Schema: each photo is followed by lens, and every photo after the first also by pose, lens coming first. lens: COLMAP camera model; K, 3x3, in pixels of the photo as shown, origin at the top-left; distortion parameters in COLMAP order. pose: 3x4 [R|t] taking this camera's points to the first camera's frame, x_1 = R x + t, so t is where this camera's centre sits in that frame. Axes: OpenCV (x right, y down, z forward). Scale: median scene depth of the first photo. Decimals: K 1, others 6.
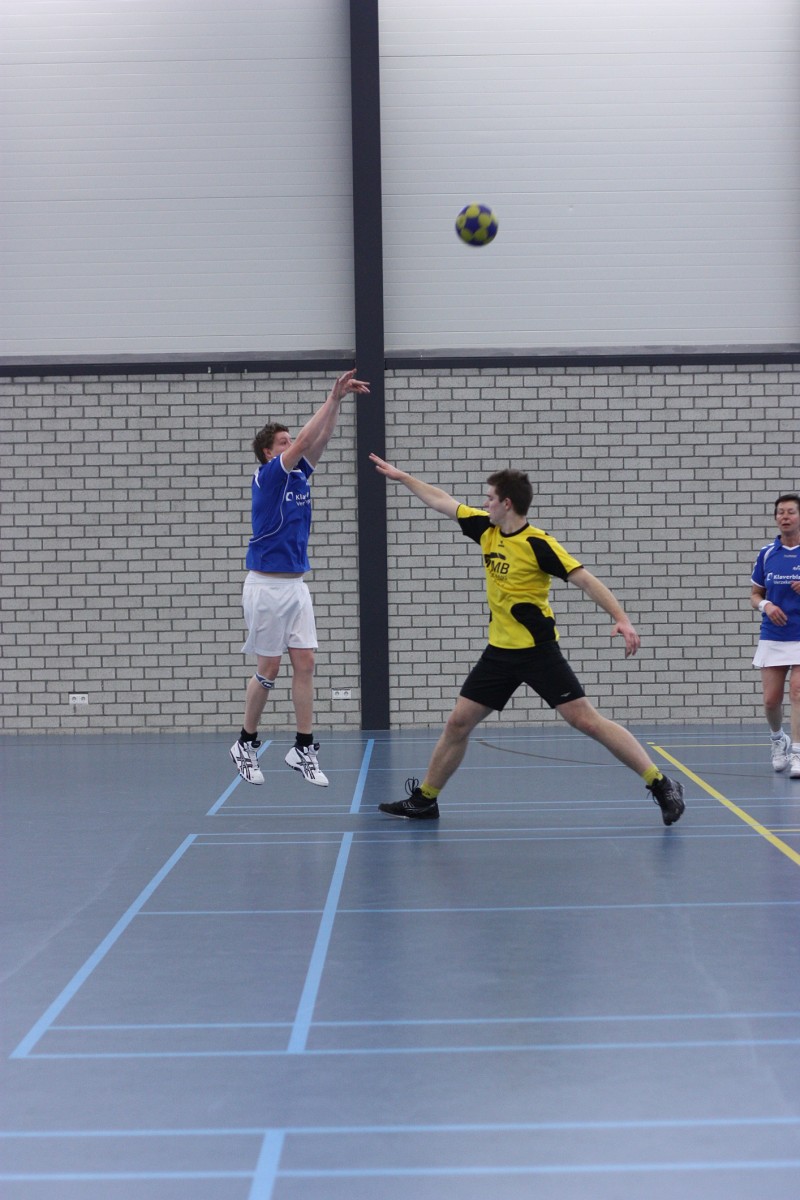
lens RADIAL K [[2782.4, 0, 441.1], [0, 2782.4, 567.7], [0, 0, 1]] dist [-0.079487, 0.000000]
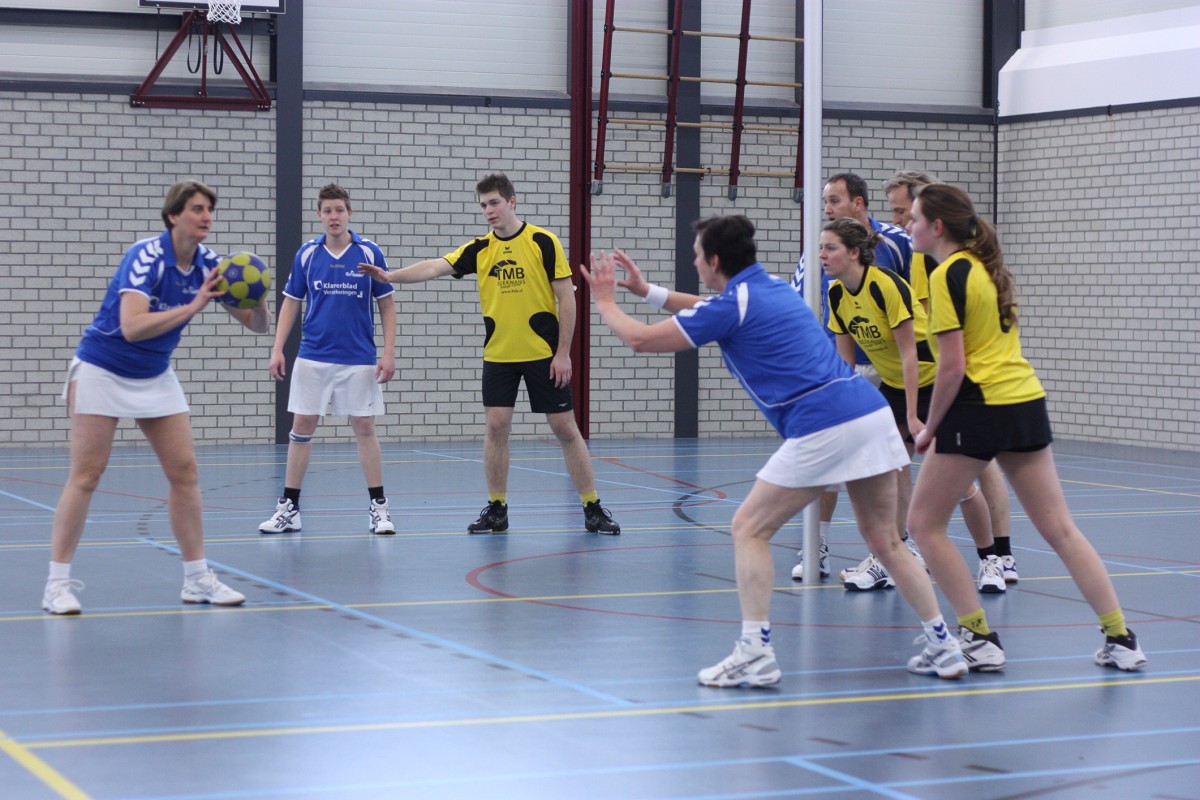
lens RADIAL K [[2782.4, 0, 581.9], [0, 2782.4, 382.4], [0, 0, 1]] dist [-0.079487, 0.000000]
pose [[0.915188, 0.008446, 0.402938, -0.414180], [-0.020734, 0.999443, 0.026144, 0.006525], [-0.402492, -0.032281, 0.914854, -0.001548]]
